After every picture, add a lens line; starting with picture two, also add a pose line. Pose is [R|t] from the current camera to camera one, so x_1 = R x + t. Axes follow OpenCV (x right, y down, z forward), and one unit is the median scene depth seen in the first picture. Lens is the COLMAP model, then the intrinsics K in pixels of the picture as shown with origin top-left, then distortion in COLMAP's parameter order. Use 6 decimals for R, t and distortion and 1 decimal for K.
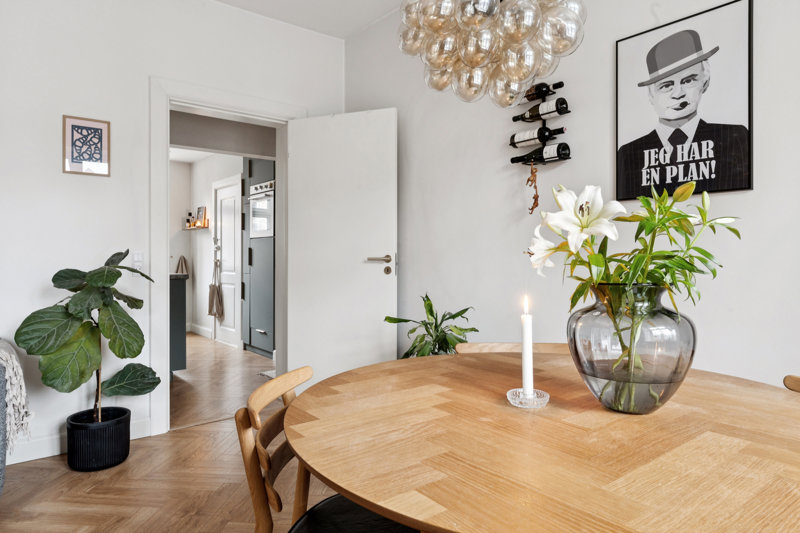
lens RADIAL K [[508.0, 0, 404.5], [0, 508.0, 255.7], [0, 0, 1]] dist [-0.002800, -0.001132]
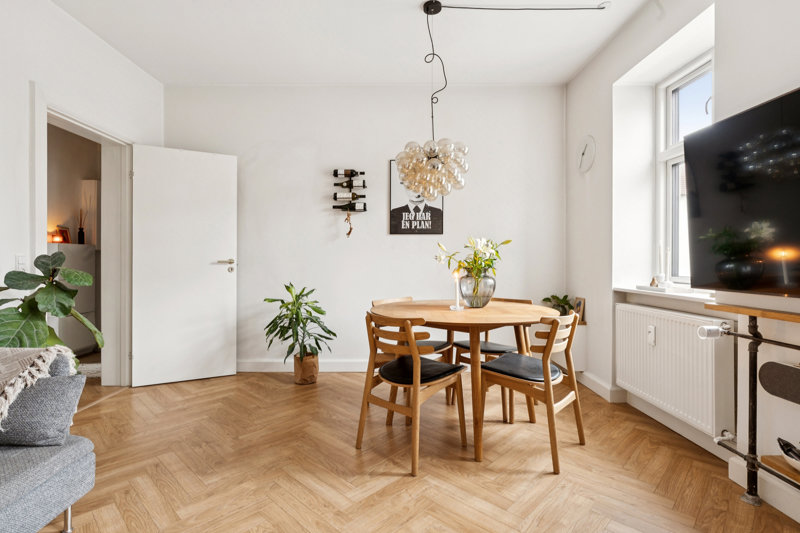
lens RADIAL K [[393.7, 0, 398.2], [0, 393.7, 264.2], [0, 0, 1]] dist [-0.022644, 0.000834]
pose [[0.625000, -0.005536, 0.780605, -0.751975], [-0.001176, 0.999967, 0.008033, 0.005699], [-0.780624, -0.005939, 0.624973, -0.062619]]
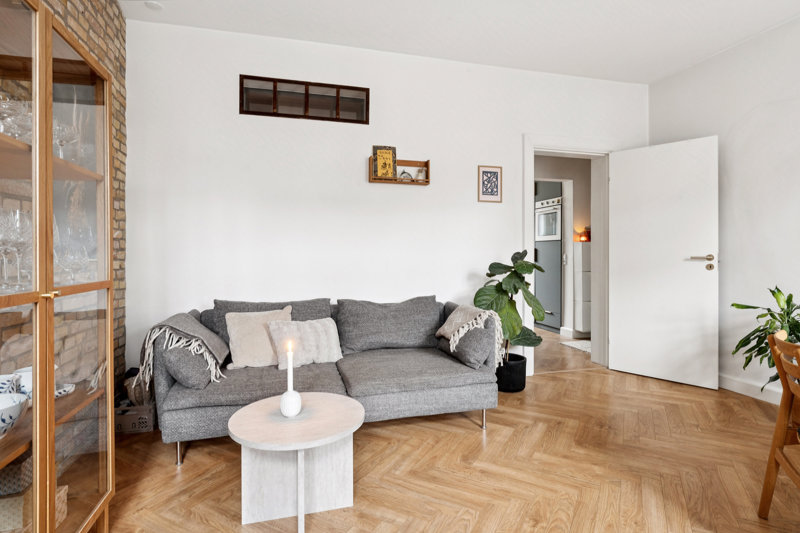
lens RADIAL K [[419.5, 0, 395.8], [0, 419.5, 249.0], [0, 0, 1]] dist [-0.003941, 0.001607]
pose [[0.909223, -0.000737, -0.416310, -0.384379], [-0.004631, 0.999919, -0.011884, 0.000578], [0.416285, 0.012734, 0.909145, -0.314797]]
